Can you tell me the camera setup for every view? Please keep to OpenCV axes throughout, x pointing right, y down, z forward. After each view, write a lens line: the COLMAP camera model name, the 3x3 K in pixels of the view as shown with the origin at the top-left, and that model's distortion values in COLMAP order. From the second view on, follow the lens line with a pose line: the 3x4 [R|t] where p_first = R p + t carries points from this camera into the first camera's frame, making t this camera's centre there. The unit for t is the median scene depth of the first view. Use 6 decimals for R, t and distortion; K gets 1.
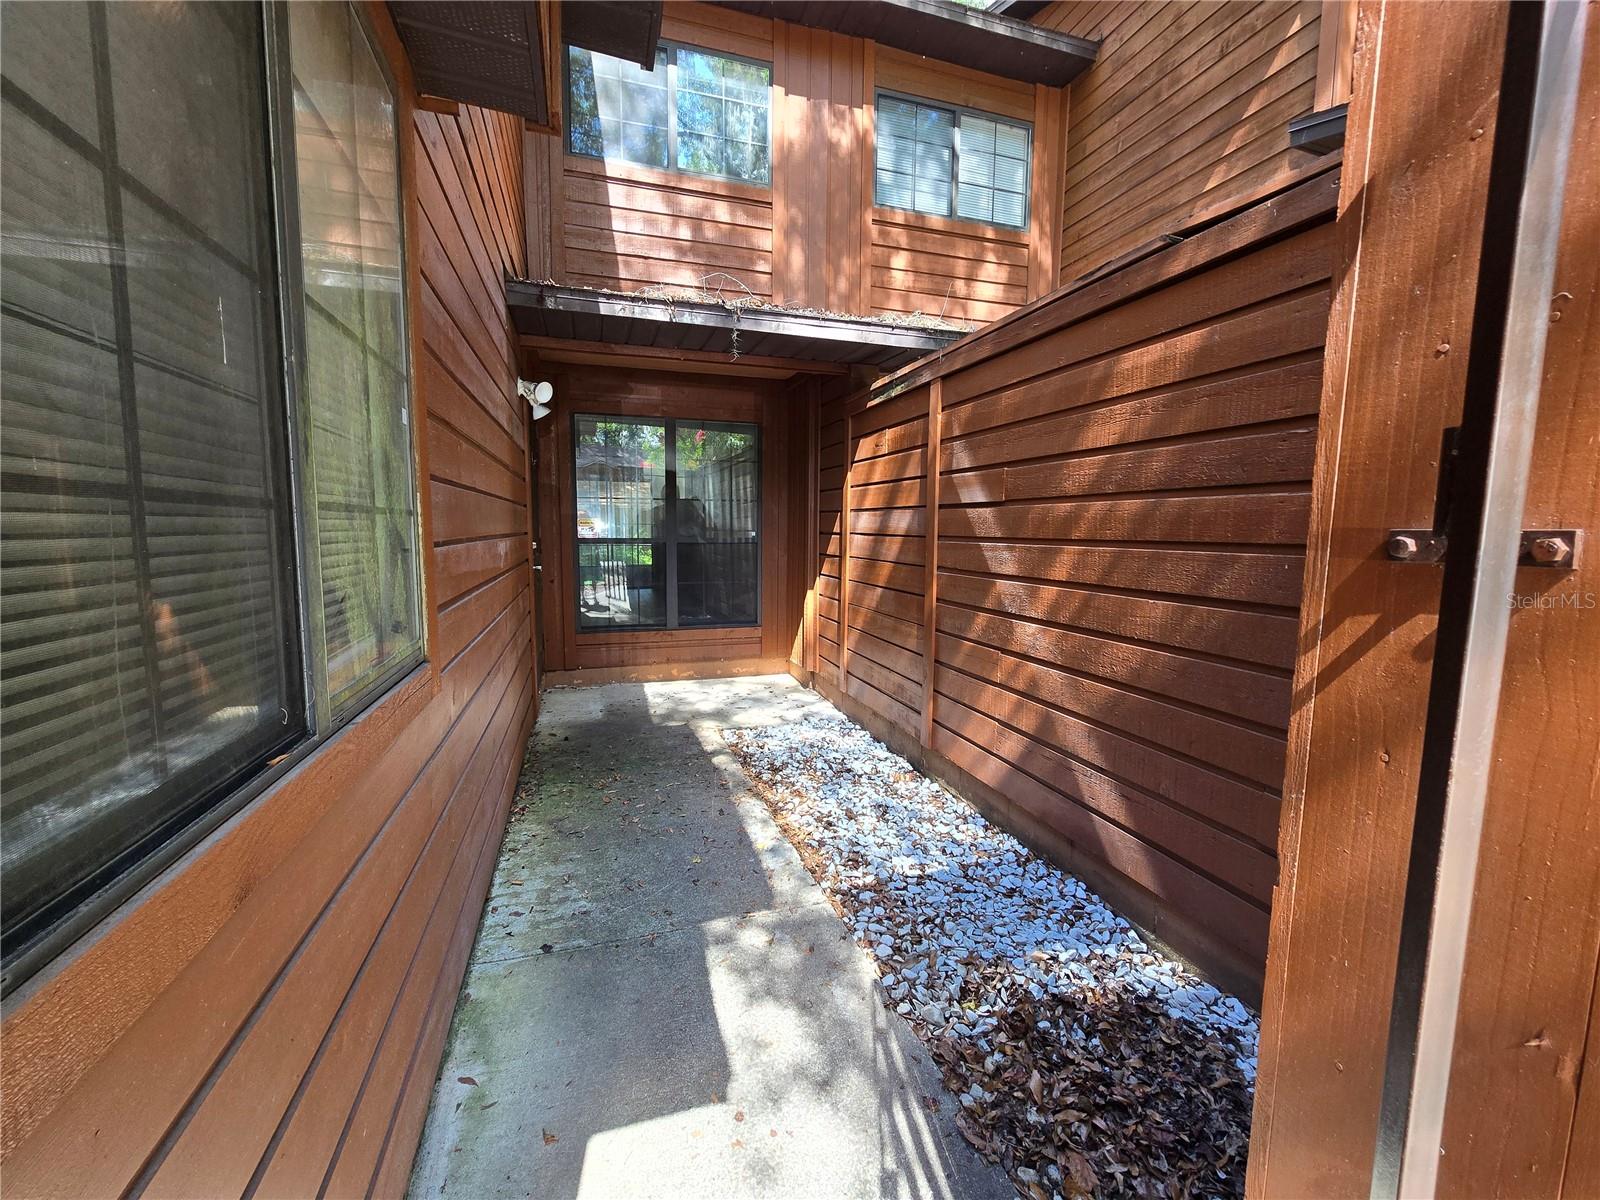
lens RADIAL K [[656.7, 0, 799.6], [0, 656.7, 597.6], [0, 0, 1]] dist [-0.002000, -0.000331]
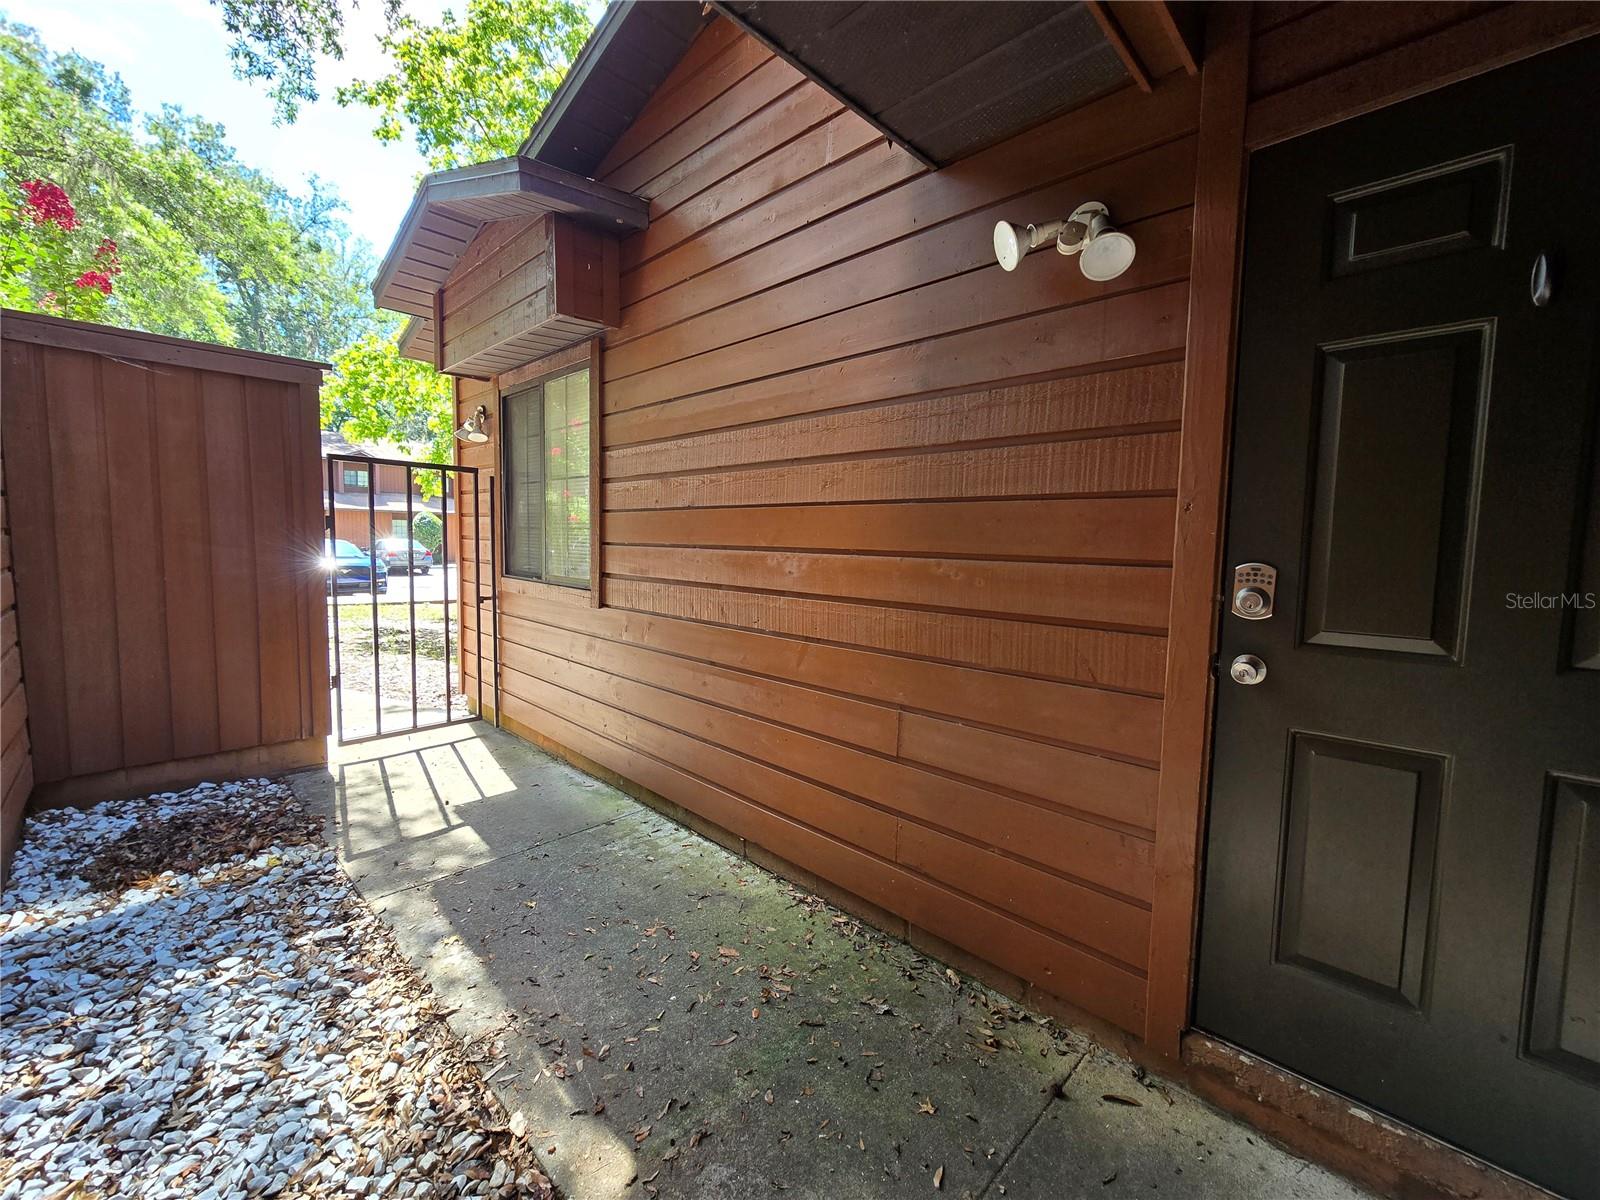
lens RADIAL K [[656.7, 0, 800.1], [0, 656.7, 592.6], [0, 0, 1]] dist [-0.002000, -0.000331]
pose [[-0.883963, 0.013889, -0.467350, -0.075237], [-0.075563, 0.982175, 0.172112, -0.218014], [0.461410, 0.187454, -0.867157, 2.055955]]
